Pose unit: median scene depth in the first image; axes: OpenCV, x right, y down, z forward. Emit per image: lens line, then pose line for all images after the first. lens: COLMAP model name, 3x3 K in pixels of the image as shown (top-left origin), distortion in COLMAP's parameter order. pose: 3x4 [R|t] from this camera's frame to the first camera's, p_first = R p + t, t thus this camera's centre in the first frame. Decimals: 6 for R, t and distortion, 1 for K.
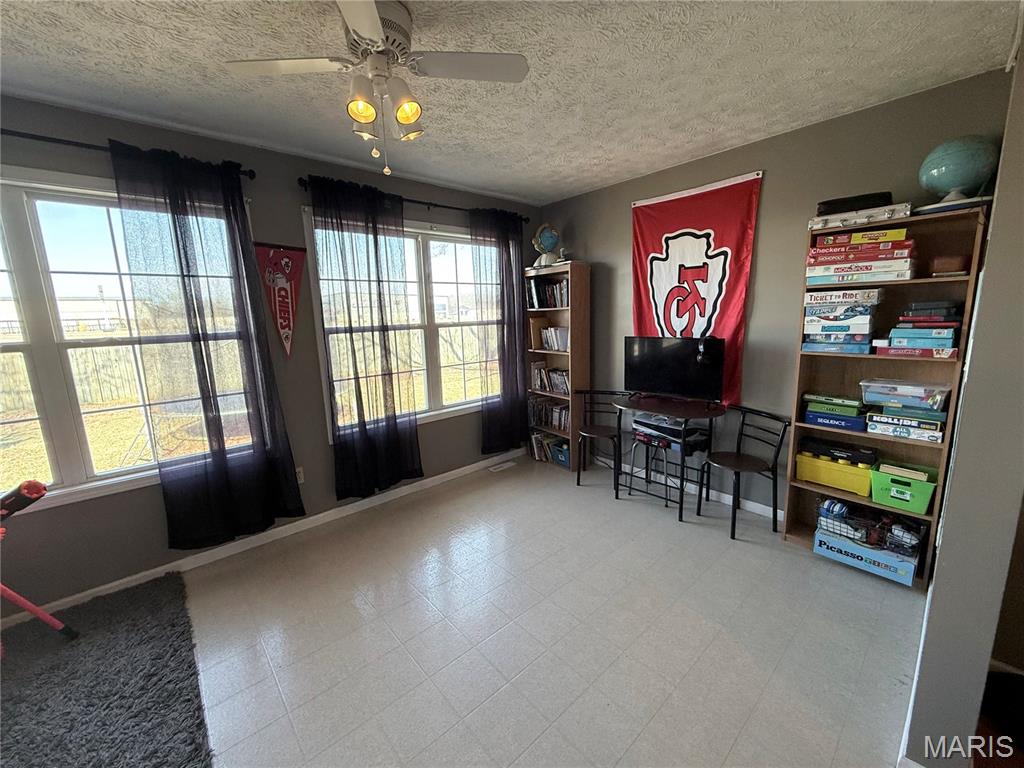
lens RADIAL K [[406.0, 0, 511.7], [0, 406.0, 381.0], [0, 0, 1]] dist [-0.001305, -0.000082]
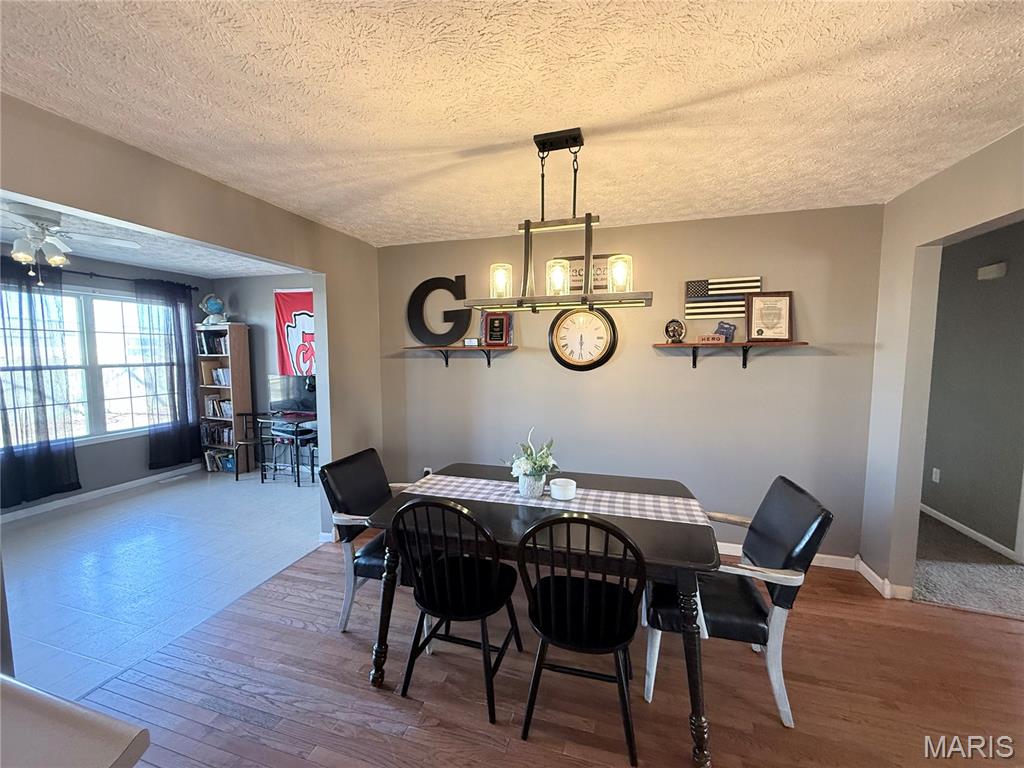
lens RADIAL K [[406.0, 0, 510.9], [0, 406.0, 382.6], [0, 0, 1]] dist [-0.001305, -0.000082]
pose [[0.847082, -0.009641, 0.531374, 0.228385], [0.060912, 0.995008, -0.079049, 0.090633], [-0.527960, 0.099328, 0.843441, -0.727466]]
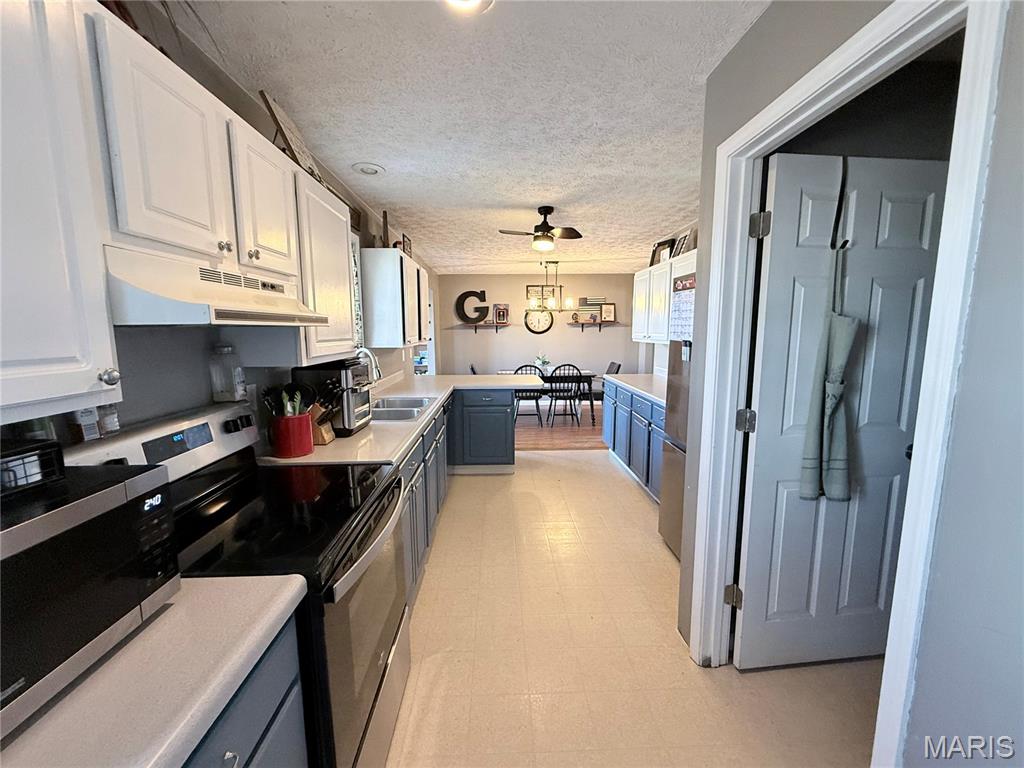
lens RADIAL K [[406.0, 0, 507.3], [0, 406.0, 383.5], [0, 0, 1]] dist [-0.001305, -0.000082]
pose [[0.641900, -0.075213, 0.763091, -0.979424], [0.110902, 0.993820, 0.004666, 0.240399], [-0.758726, 0.081634, 0.646274, -1.315602]]
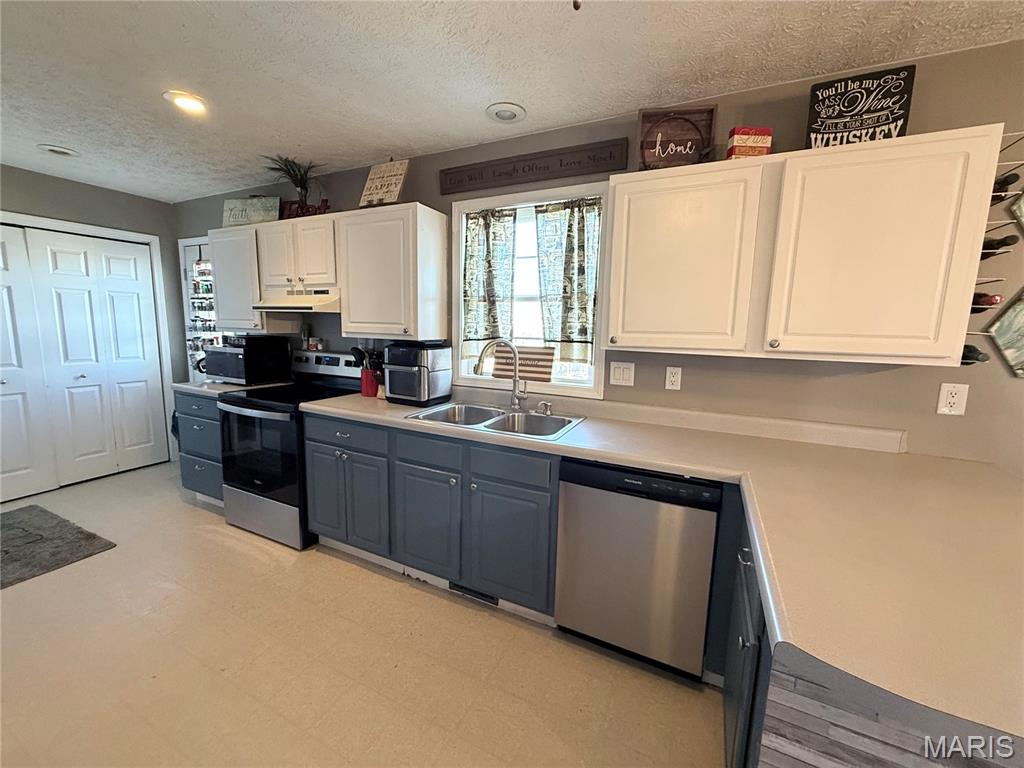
lens RADIAL K [[406.0, 0, 513.6], [0, 406.0, 384.0], [0, 0, 1]] dist [-0.001305, -0.000082]
pose [[0.386085, 0.169285, -0.906797, 0.081986], [-0.185080, 0.977244, 0.103635, 0.143584], [0.903706, 0.127818, 0.408630, -0.842663]]
